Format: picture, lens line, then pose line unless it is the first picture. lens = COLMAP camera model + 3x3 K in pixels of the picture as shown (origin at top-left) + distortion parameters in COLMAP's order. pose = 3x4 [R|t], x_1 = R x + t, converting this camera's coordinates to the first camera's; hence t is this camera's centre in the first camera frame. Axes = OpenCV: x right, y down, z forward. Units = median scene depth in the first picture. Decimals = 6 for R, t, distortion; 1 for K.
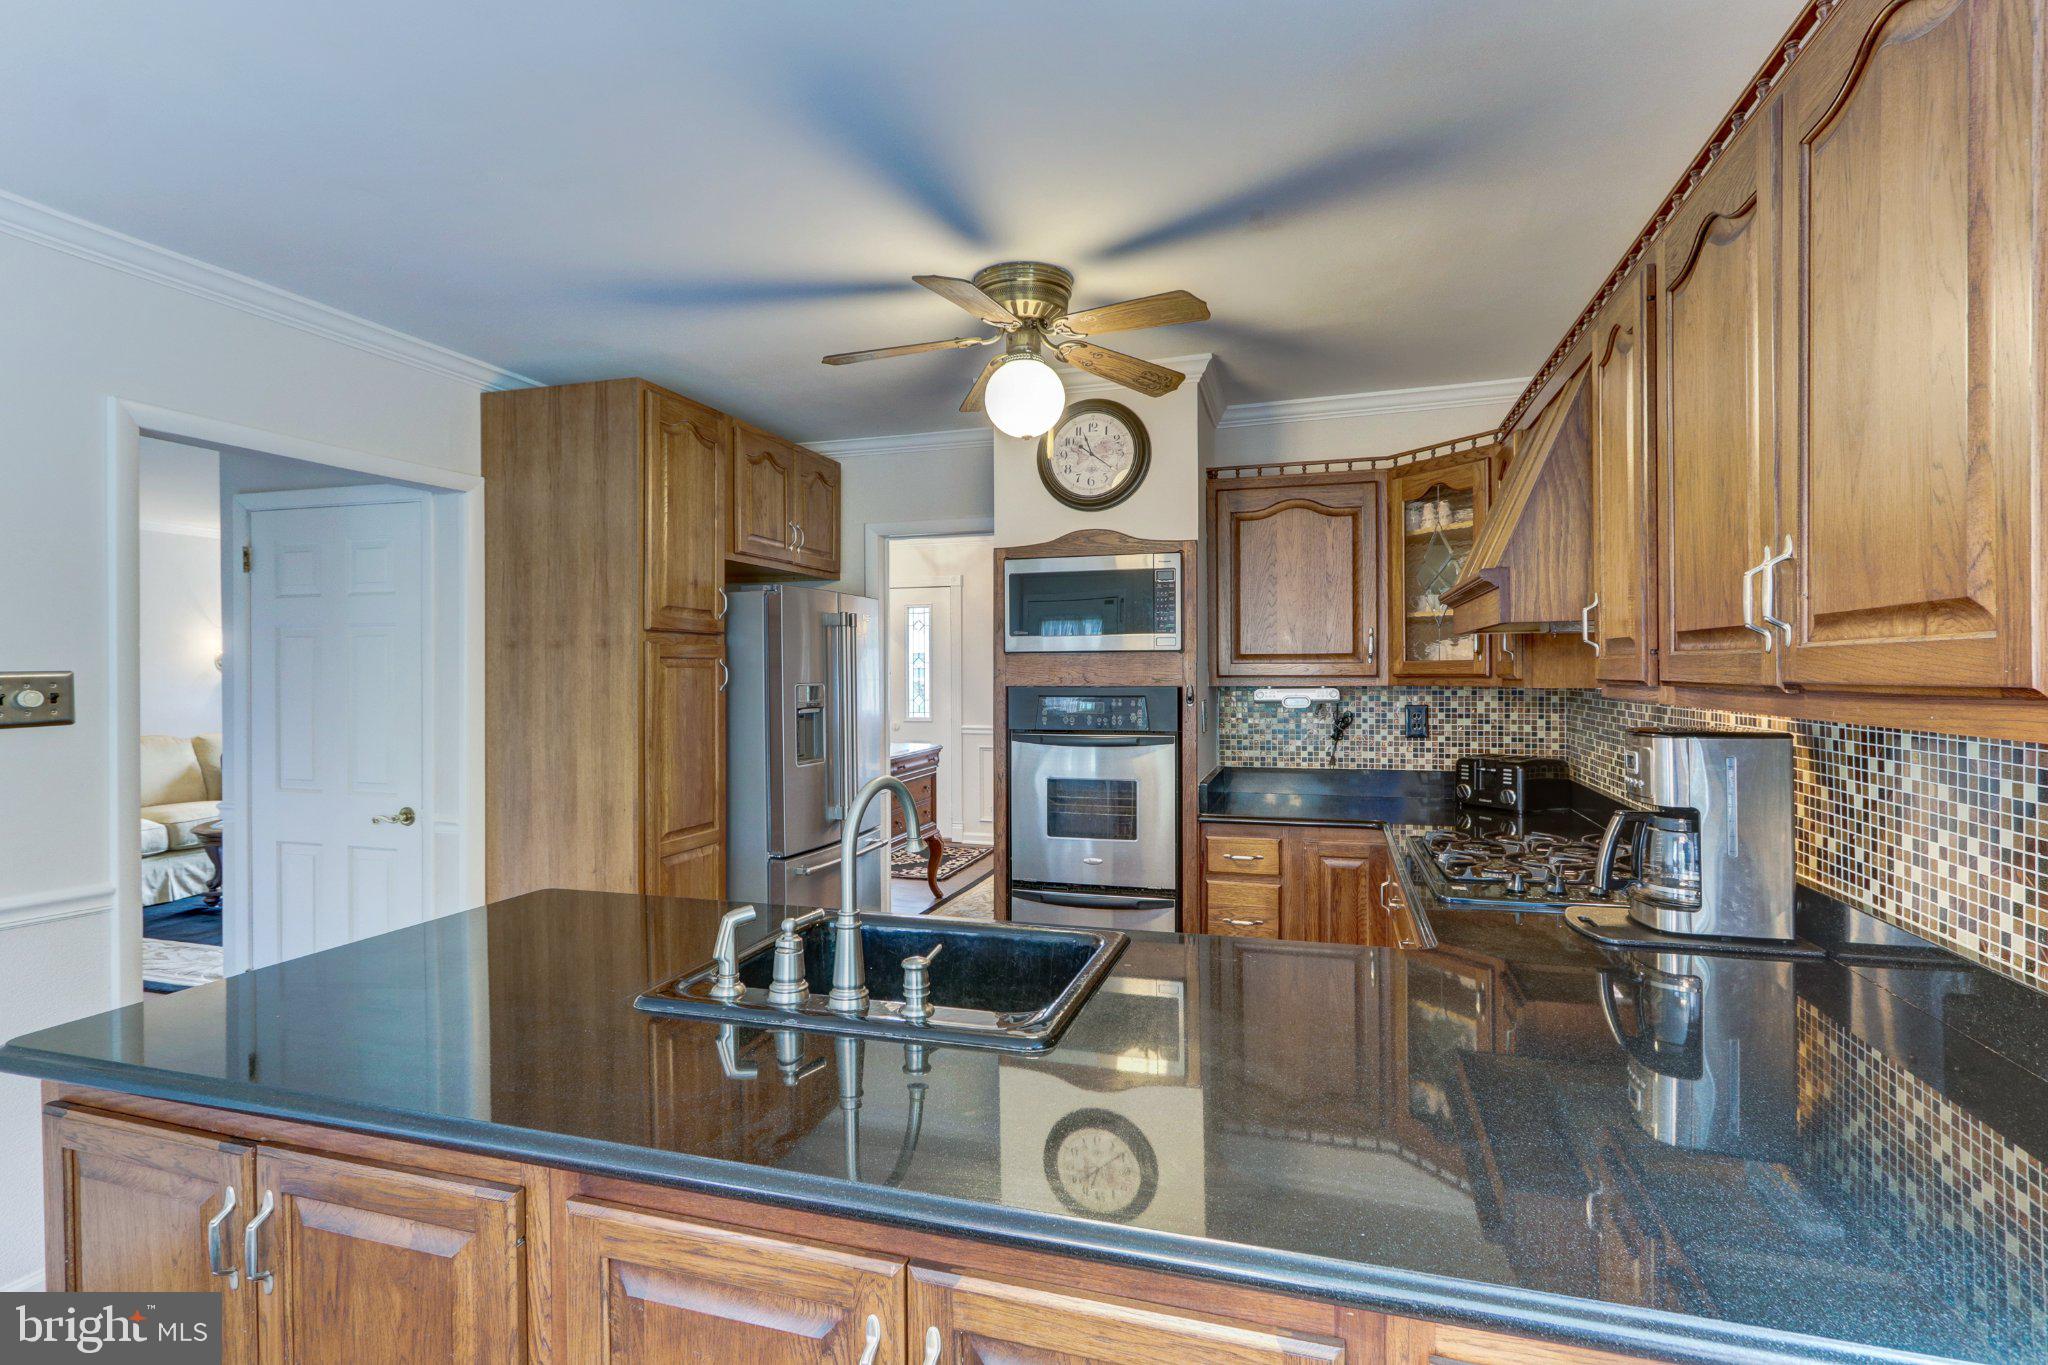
lens RADIAL K [[954.9, 0, 974.6], [0, 954.9, 676.9], [0, 0, 1]] dist [0.000912, 0.000593]
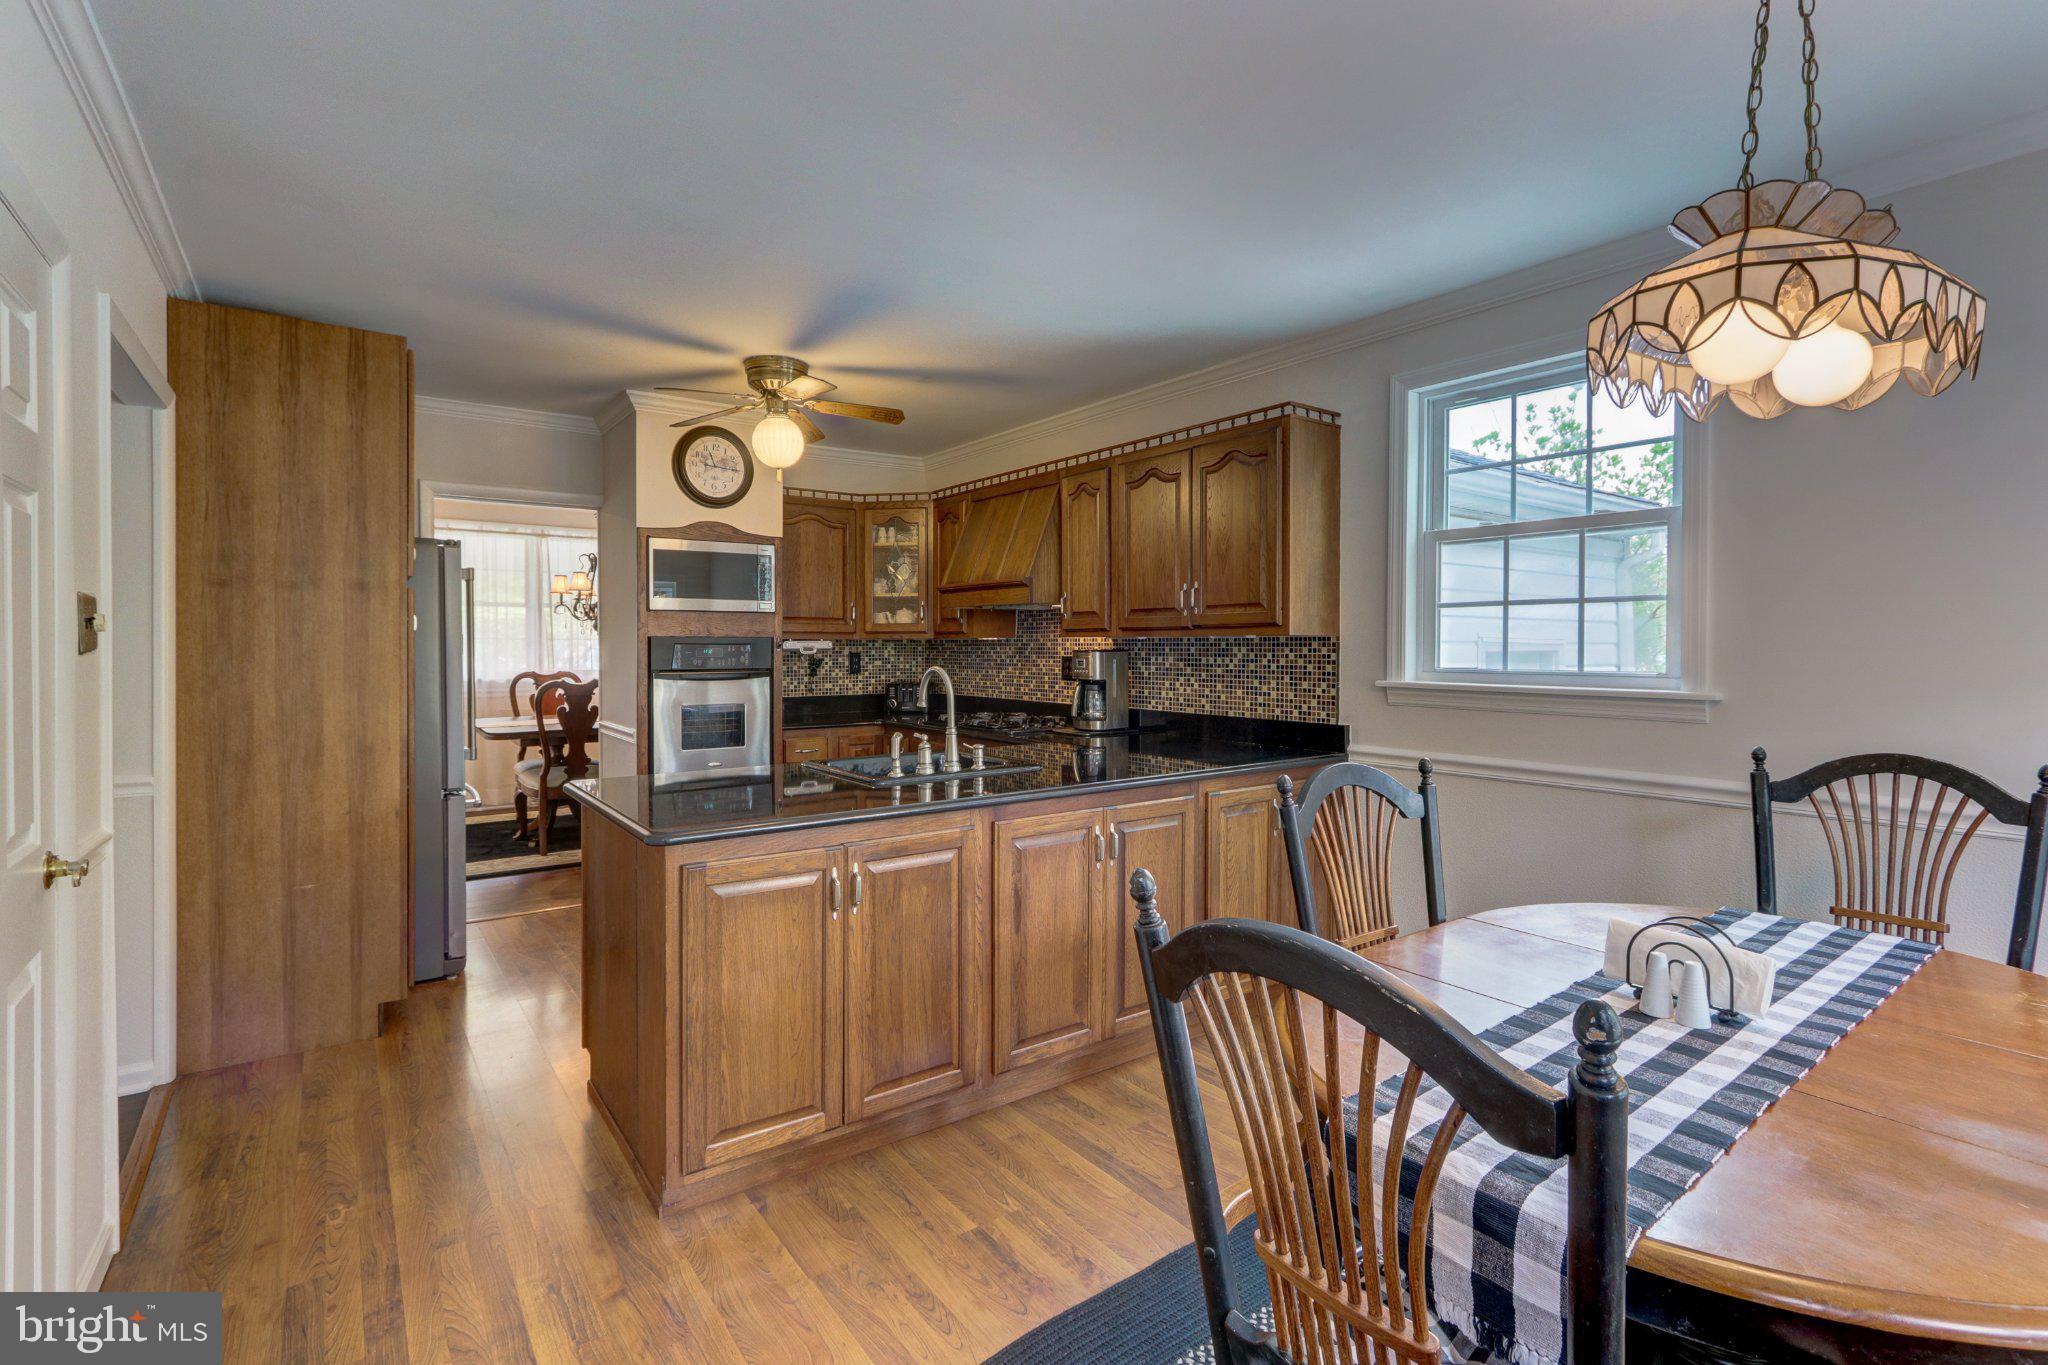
lens RADIAL K [[949.1, 0, 1027.7], [0, 949.1, 659.7], [0, 0, 1]] dist [0.000340, 0.001745]
pose [[0.583139, -0.008775, 0.812325, -0.730253], [0.002288, 0.999955, 0.009160, 0.031668], [-0.812370, -0.003483, 0.583133, -0.155380]]
